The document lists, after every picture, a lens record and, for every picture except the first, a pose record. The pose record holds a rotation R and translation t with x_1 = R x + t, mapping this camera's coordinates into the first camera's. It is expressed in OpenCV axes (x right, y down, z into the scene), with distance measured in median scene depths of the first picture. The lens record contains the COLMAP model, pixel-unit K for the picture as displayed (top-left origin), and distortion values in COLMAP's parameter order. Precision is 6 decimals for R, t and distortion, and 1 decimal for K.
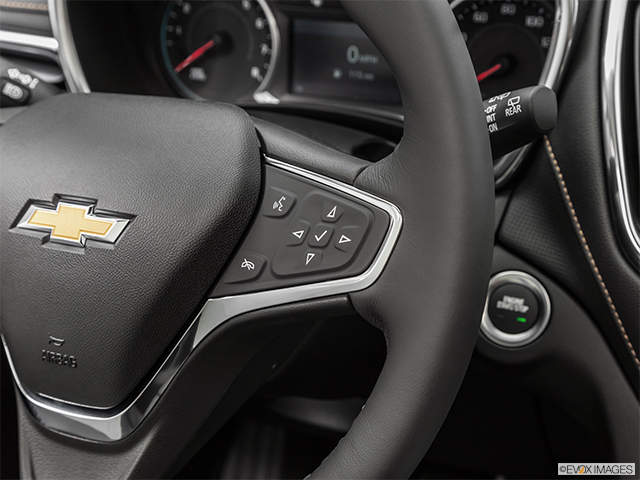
lens RADIAL K [[1072.0, 0, 317.8], [0, 1072.0, 238.4], [0, 0, 1]] dist [0.004212, 0.000000]
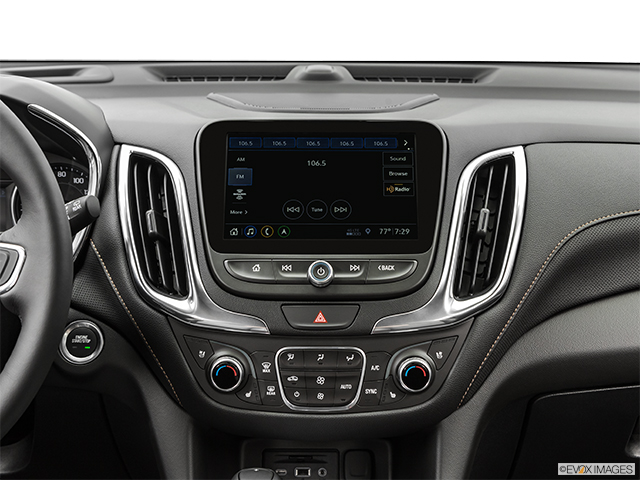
lens RADIAL K [[1015.7, 0, 315.8], [0, 1015.7, 244.7], [0, 0, 1]] dist [-0.014774, 0.000000]
pose [[0.902661, -0.050688, 0.427356, -0.216260], [0.129187, 0.979155, -0.156734, 0.282631], [-0.410503, 0.196687, 0.890394, -0.823321]]
